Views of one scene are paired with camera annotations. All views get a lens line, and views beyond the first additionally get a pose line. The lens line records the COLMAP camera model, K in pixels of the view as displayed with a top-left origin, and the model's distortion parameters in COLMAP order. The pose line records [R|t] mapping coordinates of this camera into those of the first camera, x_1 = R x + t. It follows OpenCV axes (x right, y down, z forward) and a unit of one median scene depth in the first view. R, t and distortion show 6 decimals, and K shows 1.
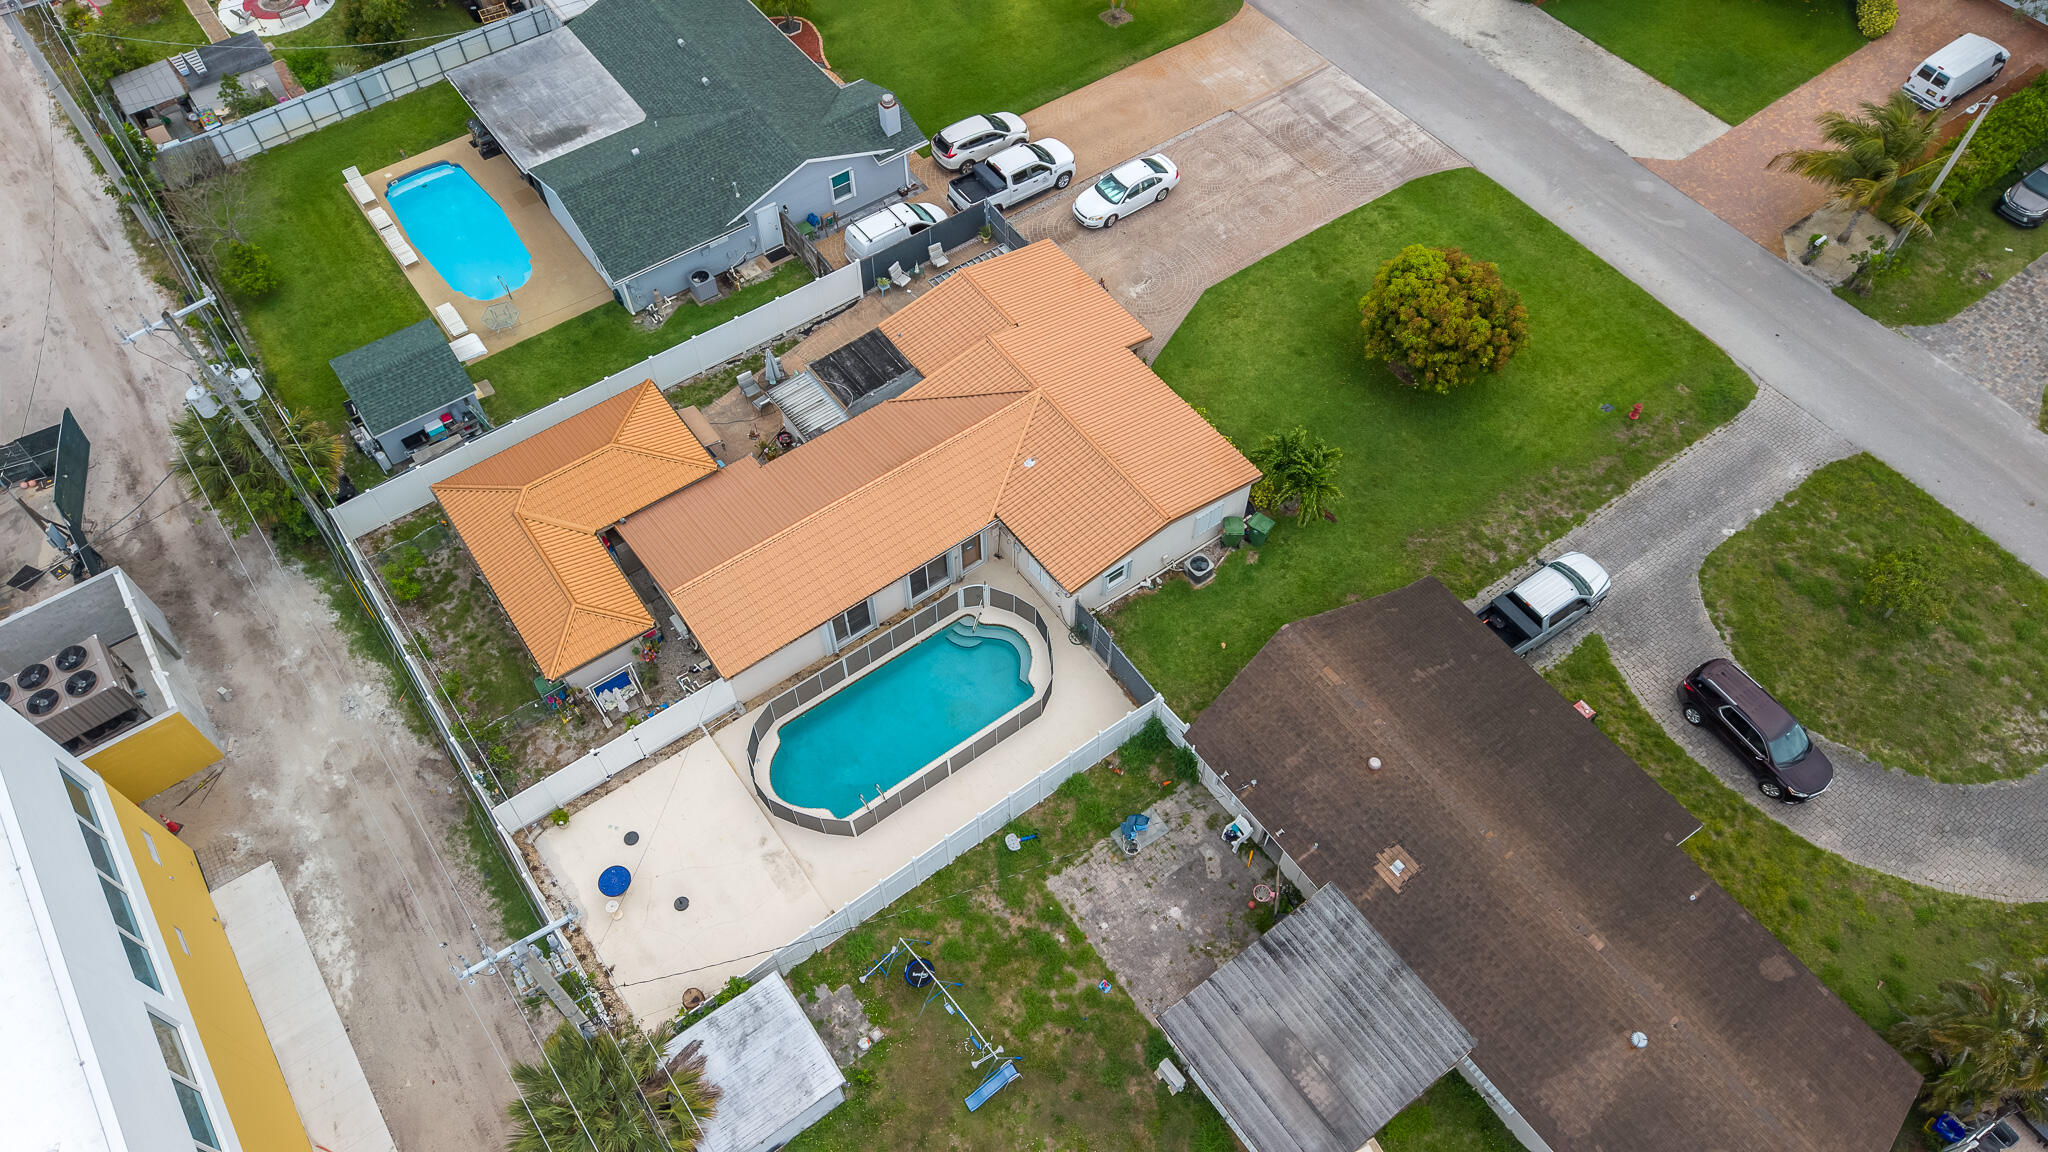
lens RADIAL K [[1369.6, 0, 1016.9], [0, 1369.6, 581.9], [0, 0, 1]] dist [0.031075, -0.029843]
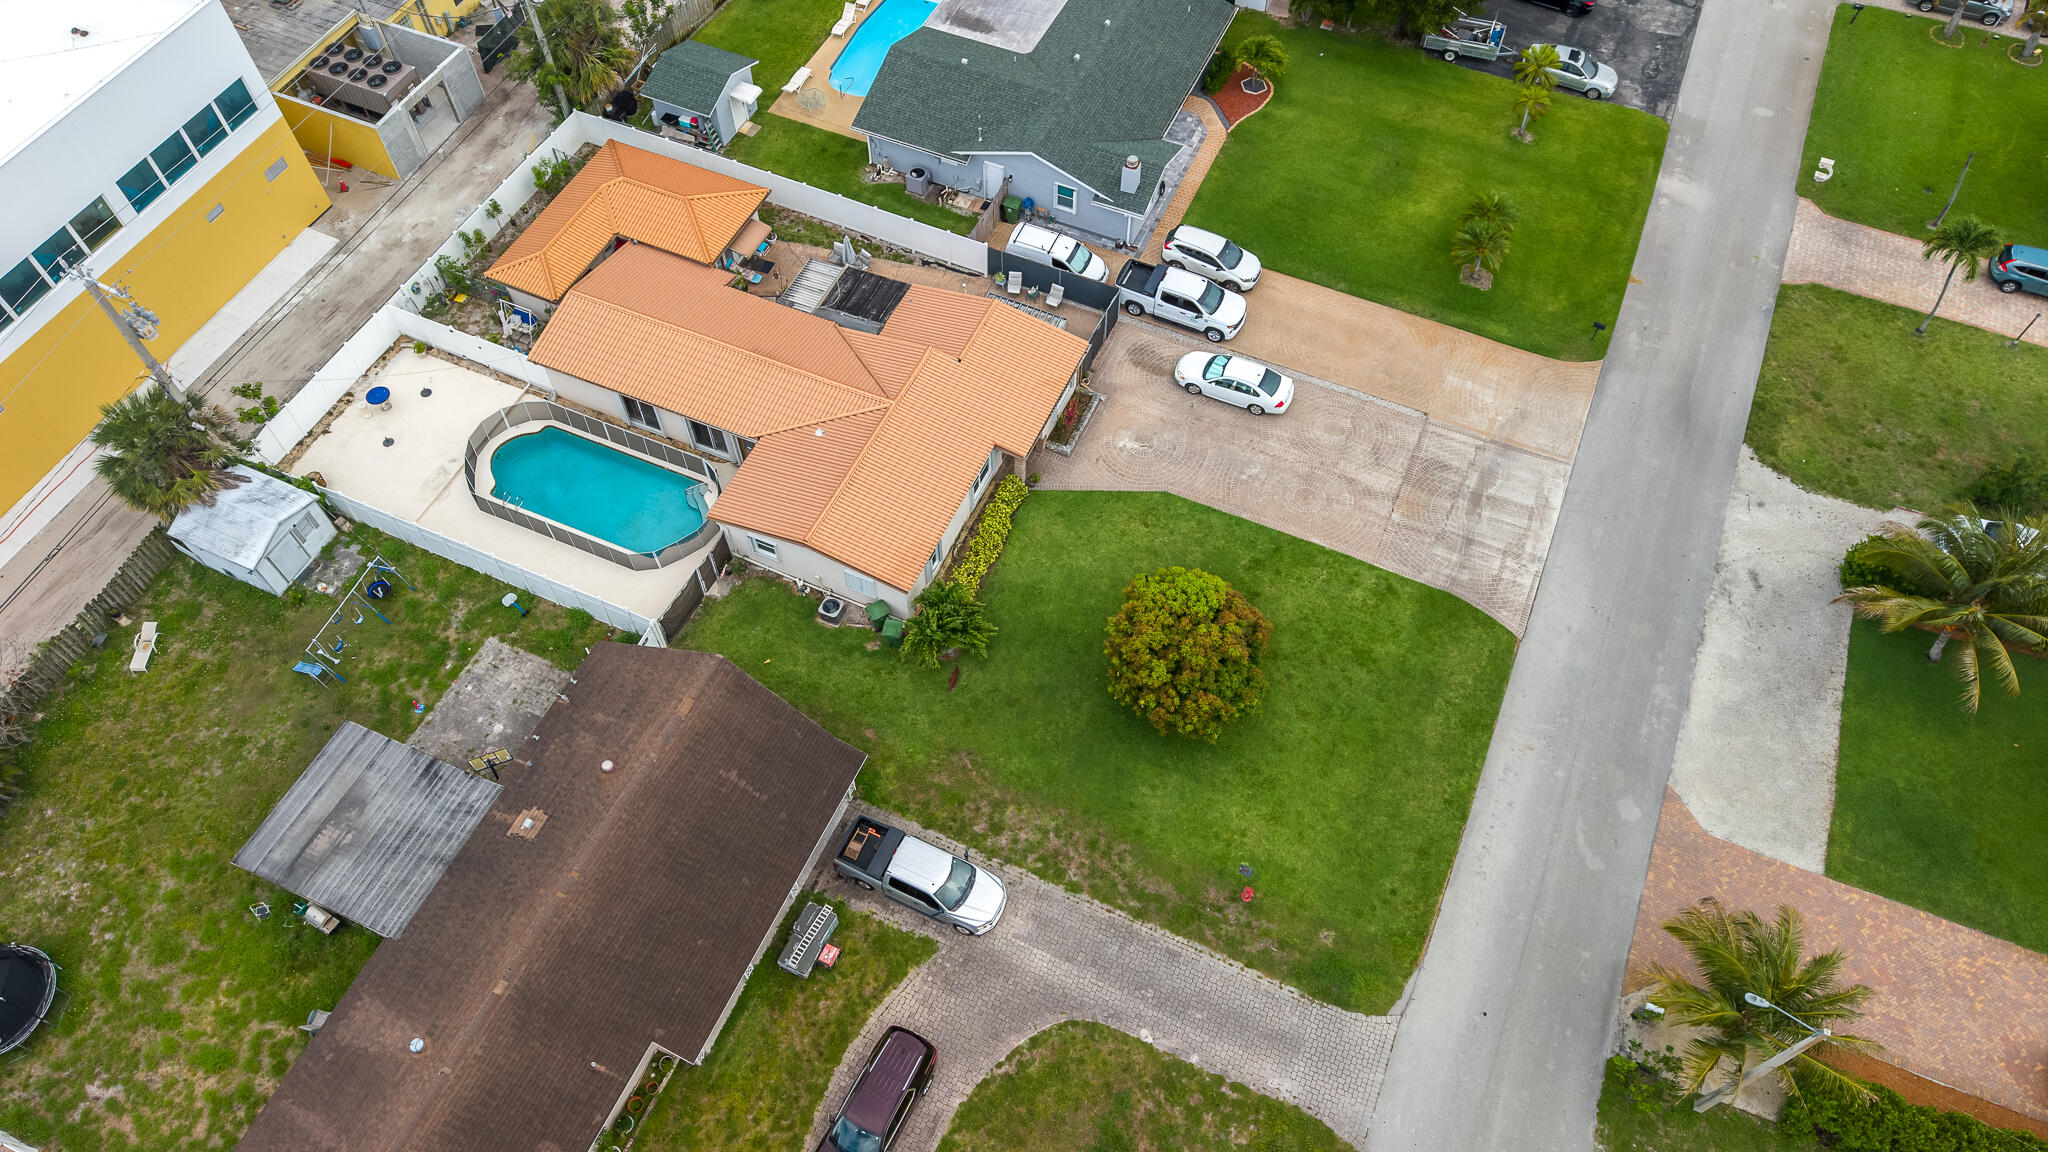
lens RADIAL K [[1369.6, 0, 1021.8], [0, 1369.6, 574.7], [0, 0, 1]] dist [0.031075, -0.029843]
pose [[0.500588, 0.726587, -0.470621, 0.677162], [-0.715993, 0.653070, 0.246685, -0.390987], [0.486586, 0.213474, 0.847150, 0.148550]]
